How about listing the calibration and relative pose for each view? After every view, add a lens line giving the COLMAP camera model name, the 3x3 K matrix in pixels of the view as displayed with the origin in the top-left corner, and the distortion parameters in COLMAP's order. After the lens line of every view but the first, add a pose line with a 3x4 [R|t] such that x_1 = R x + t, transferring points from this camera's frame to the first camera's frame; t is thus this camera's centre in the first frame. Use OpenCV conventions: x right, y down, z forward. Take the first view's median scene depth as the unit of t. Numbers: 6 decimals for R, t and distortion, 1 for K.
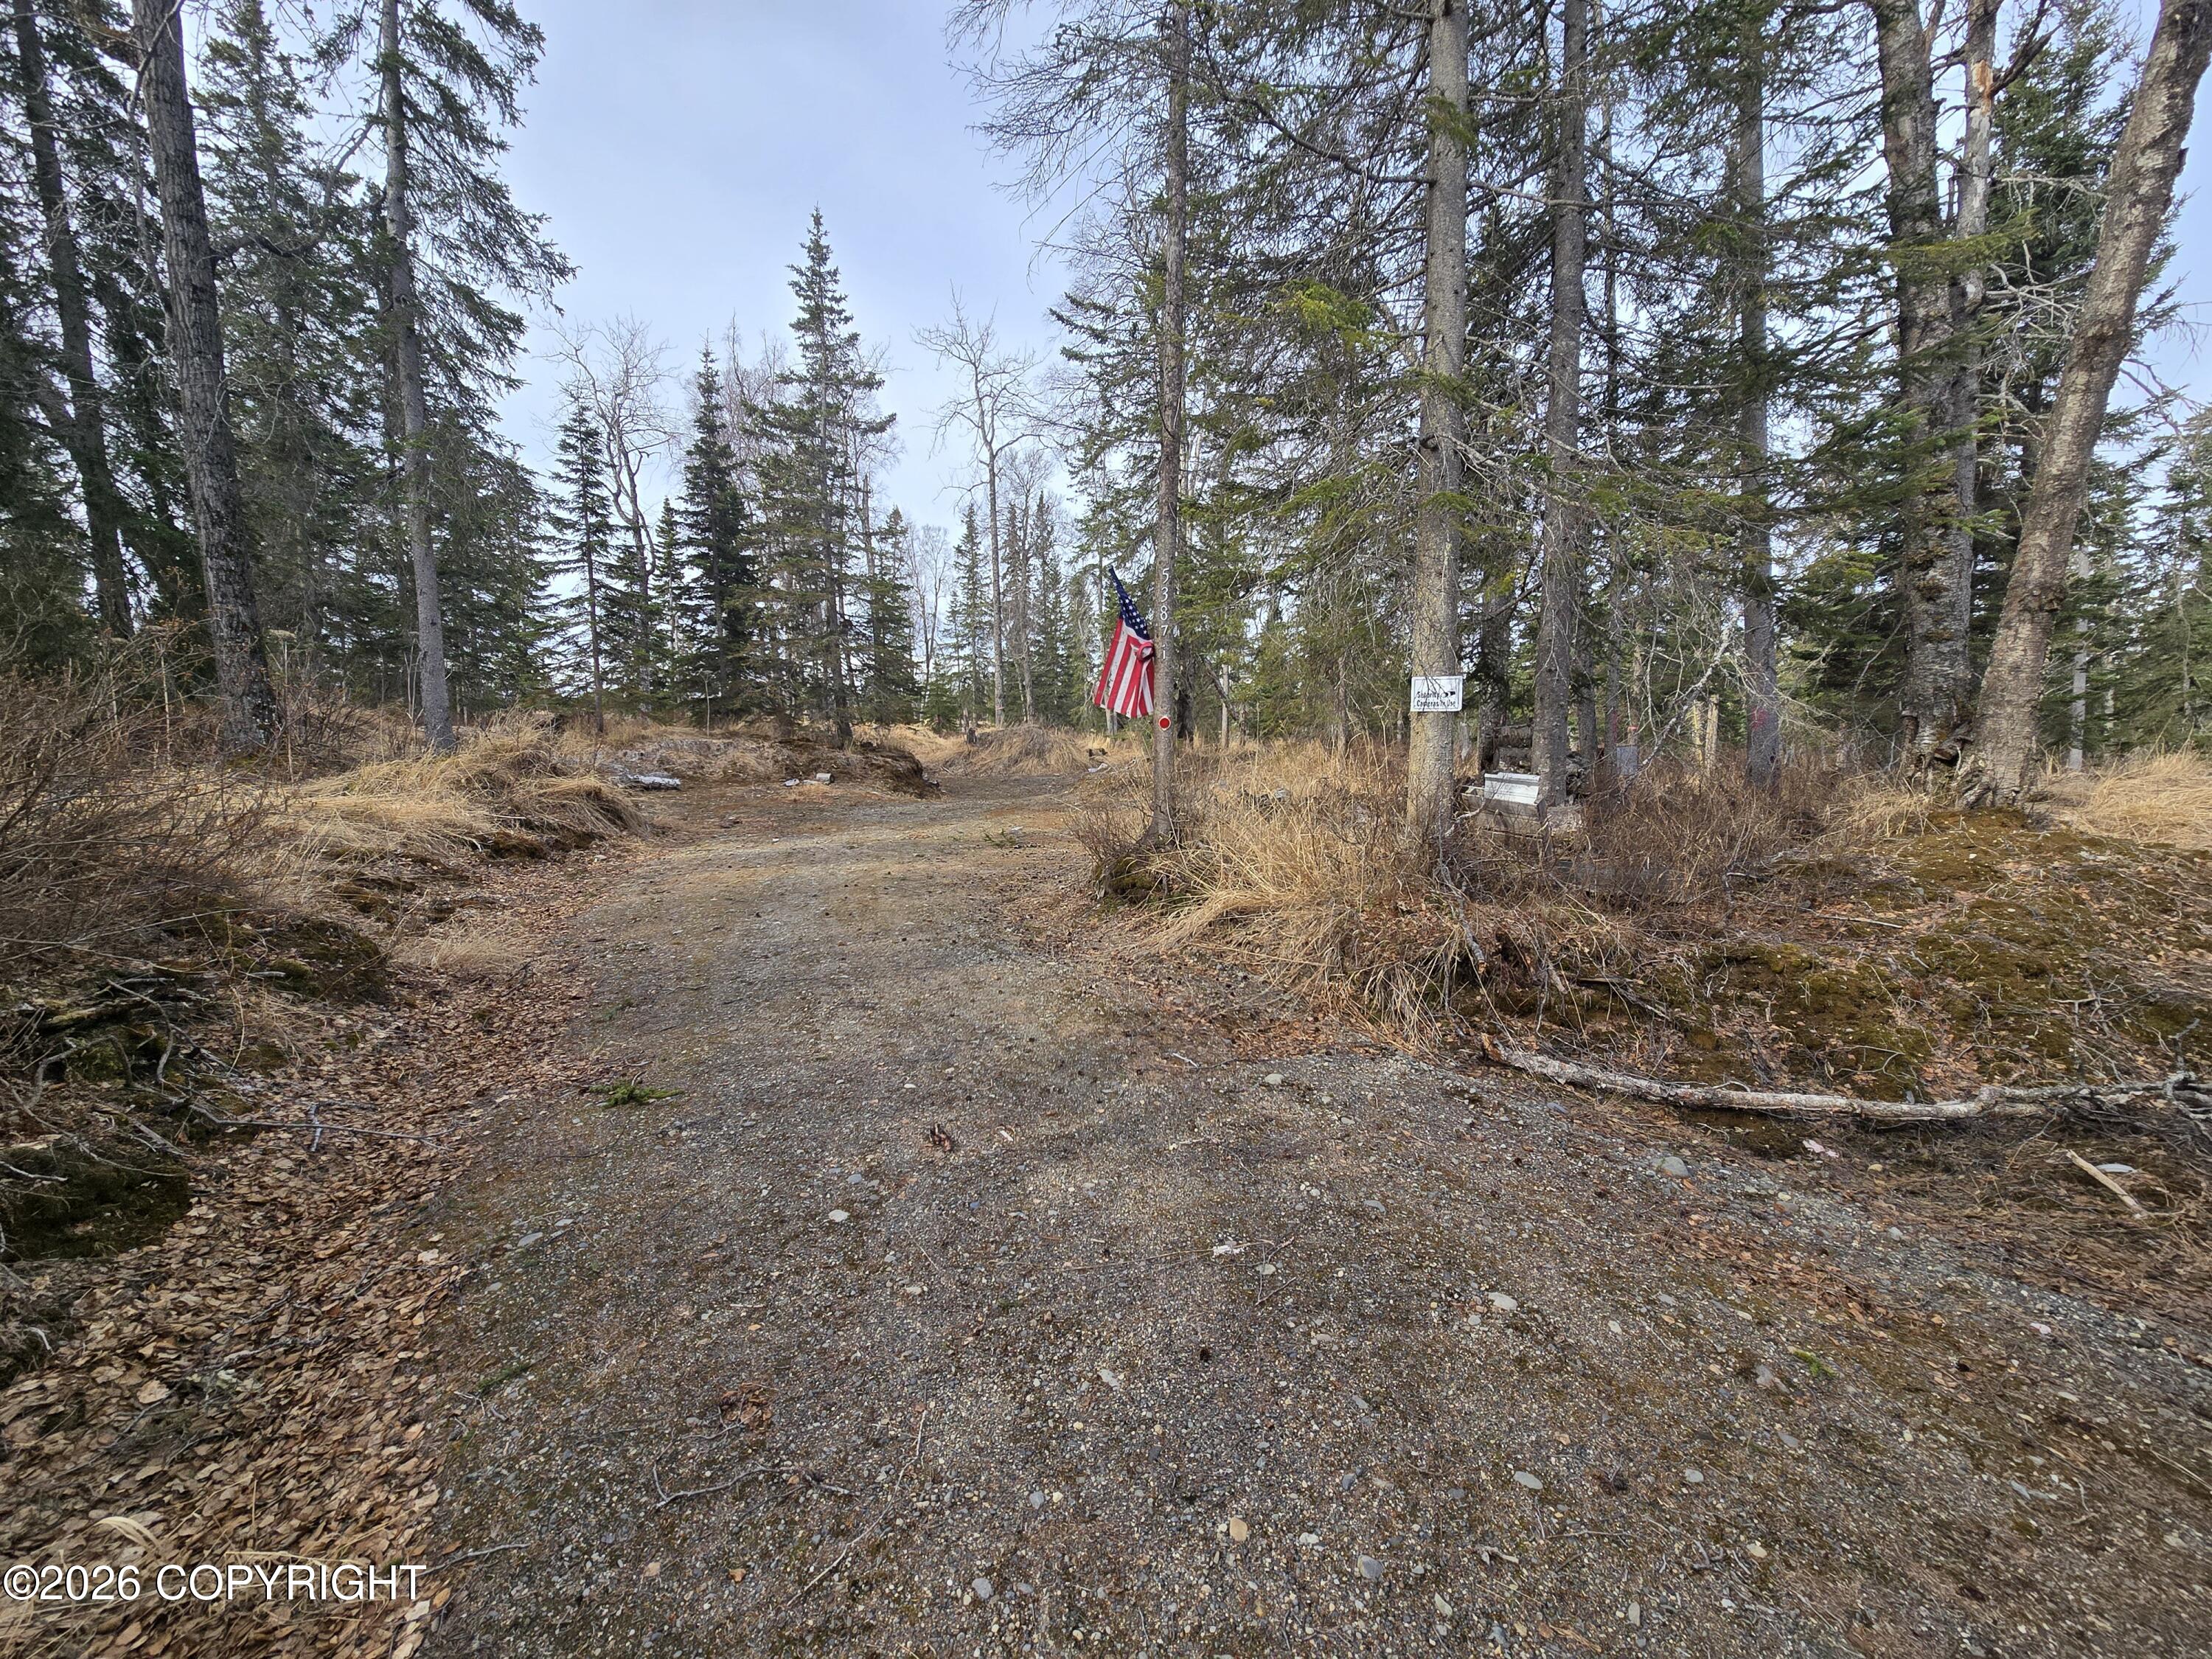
lens RADIAL K [[891.2, 0, 1106.0], [0, 891.2, 829.5], [0, 0, 1]] dist [0.001058, -0.000014]
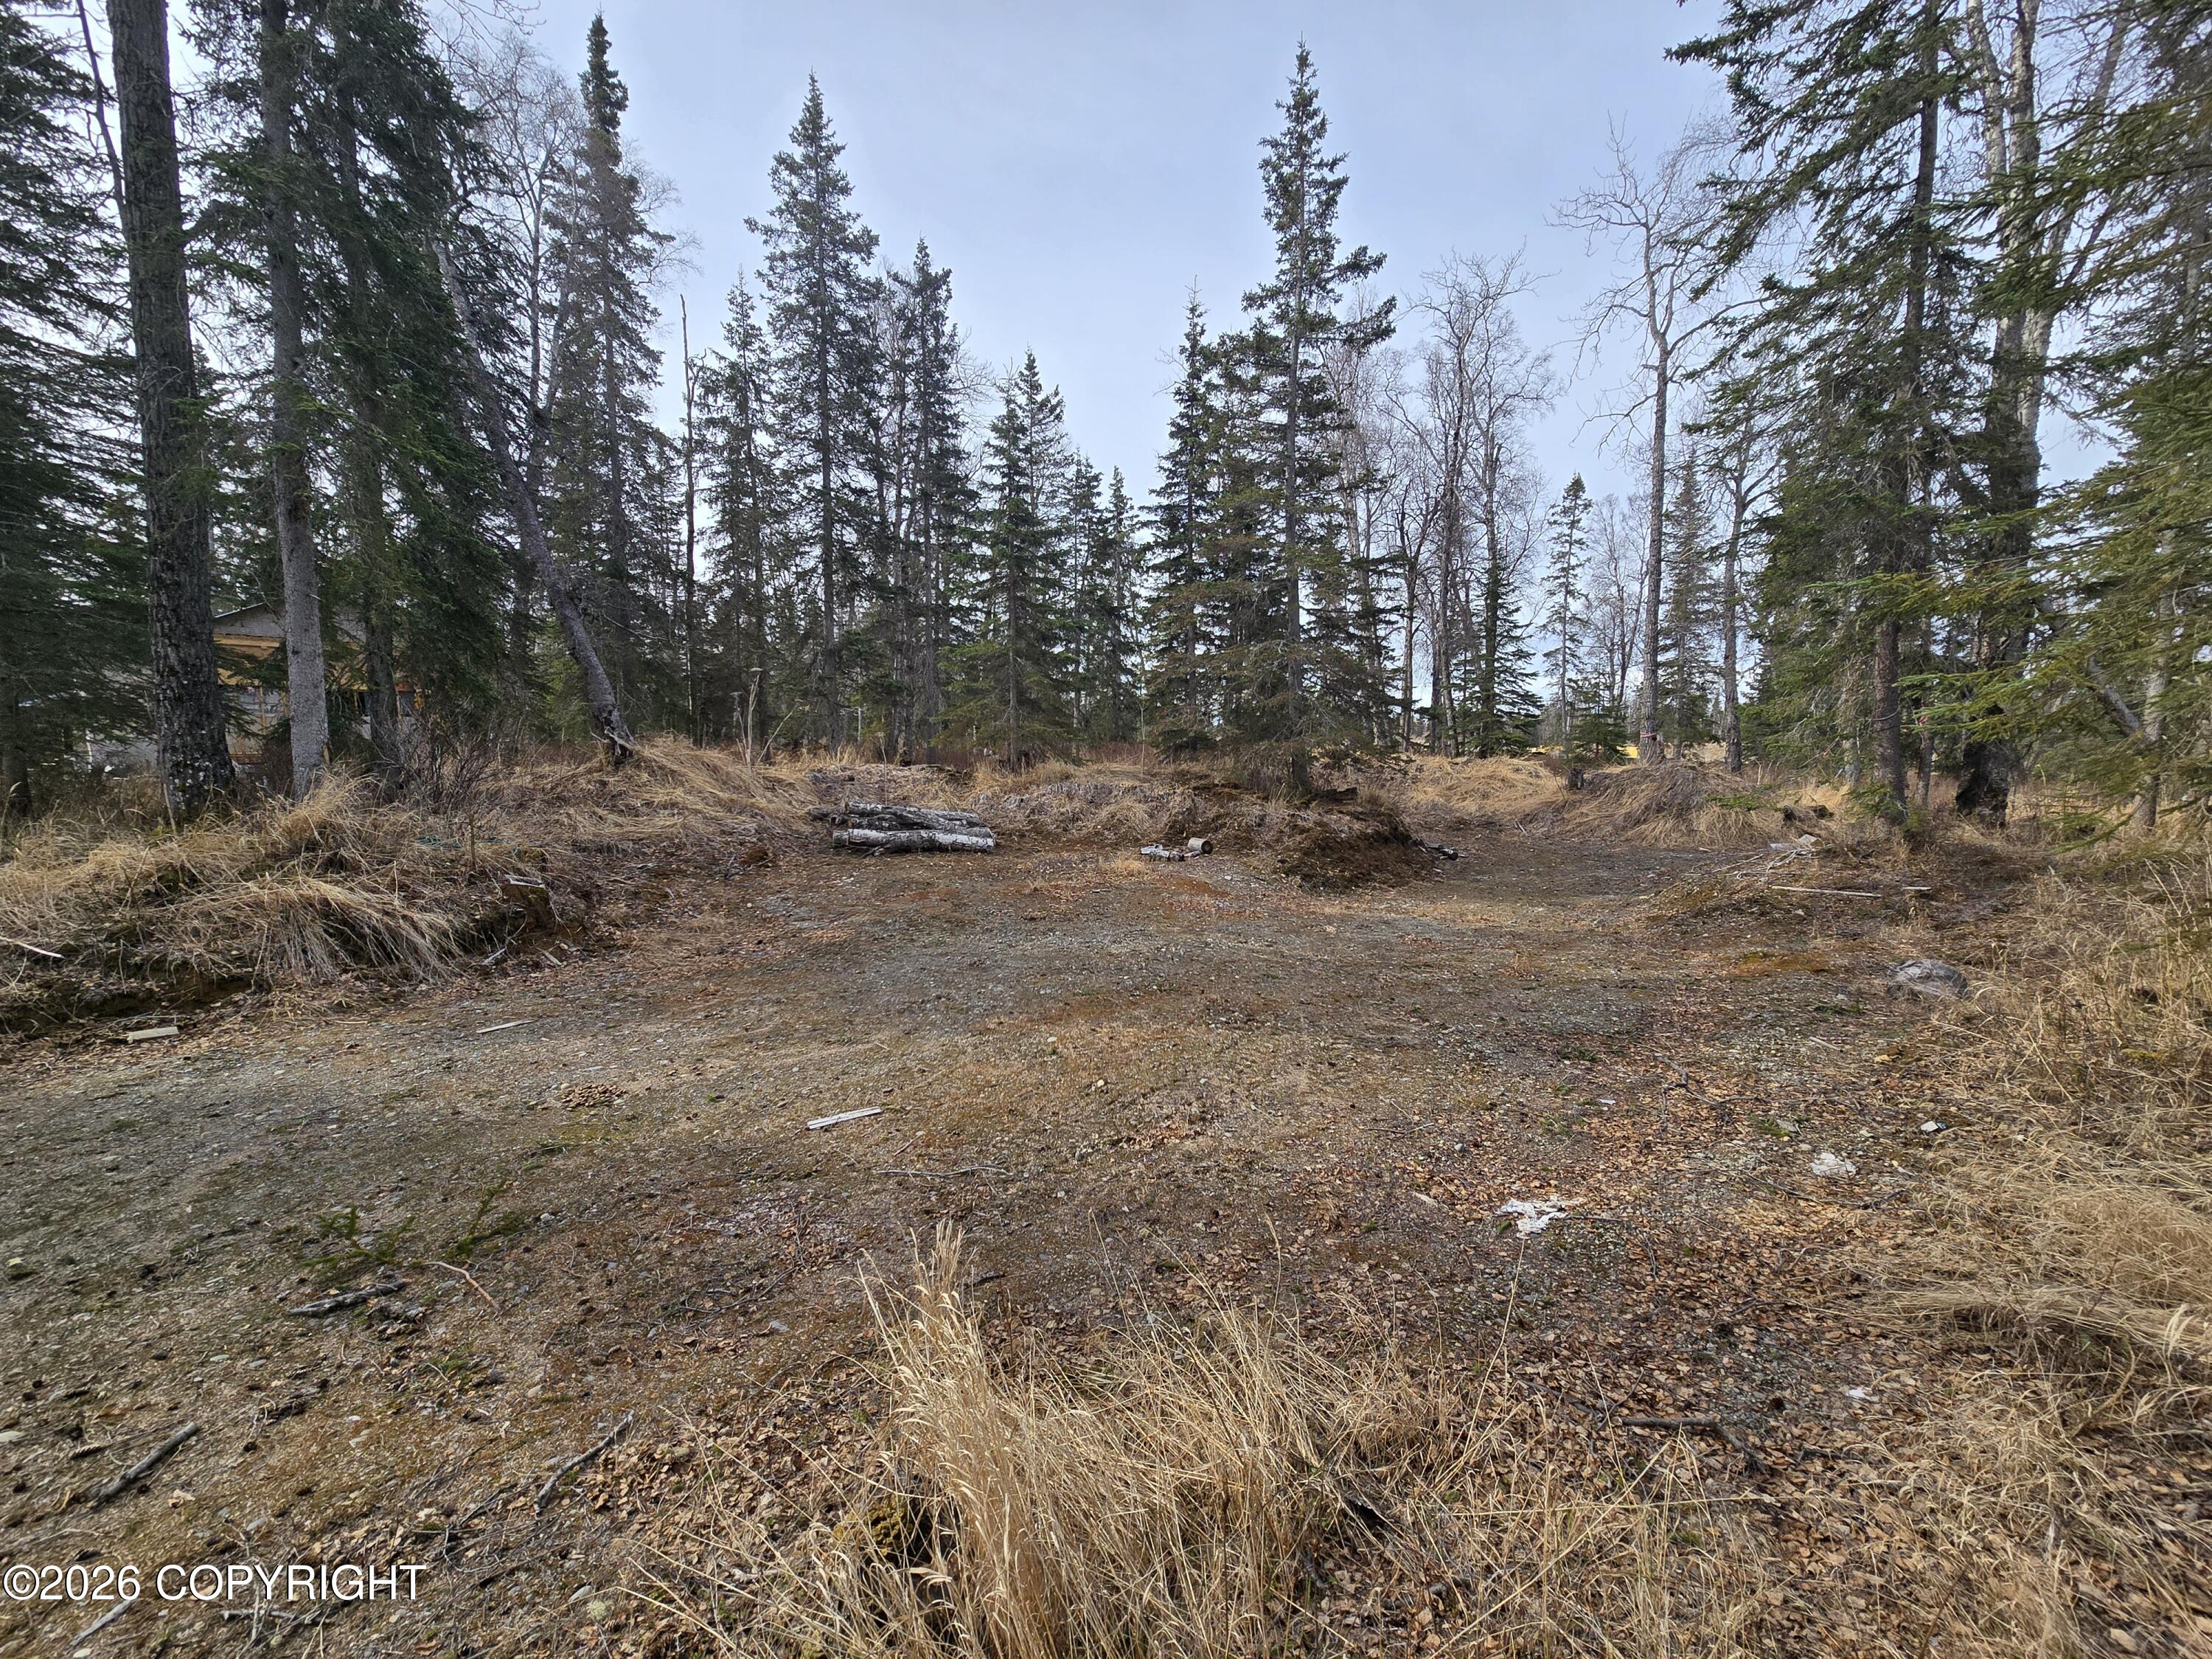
lens RADIAL K [[891.2, 0, 1106.0], [0, 891.2, 829.5], [0, 0, 1]] dist [0.001058, -0.000014]
pose [[0.706607, 0.063880, -0.704717, 0.102857], [-0.082813, 0.996538, 0.007298, -0.060456], [0.702744, 0.053203, 0.709451, 0.401379]]
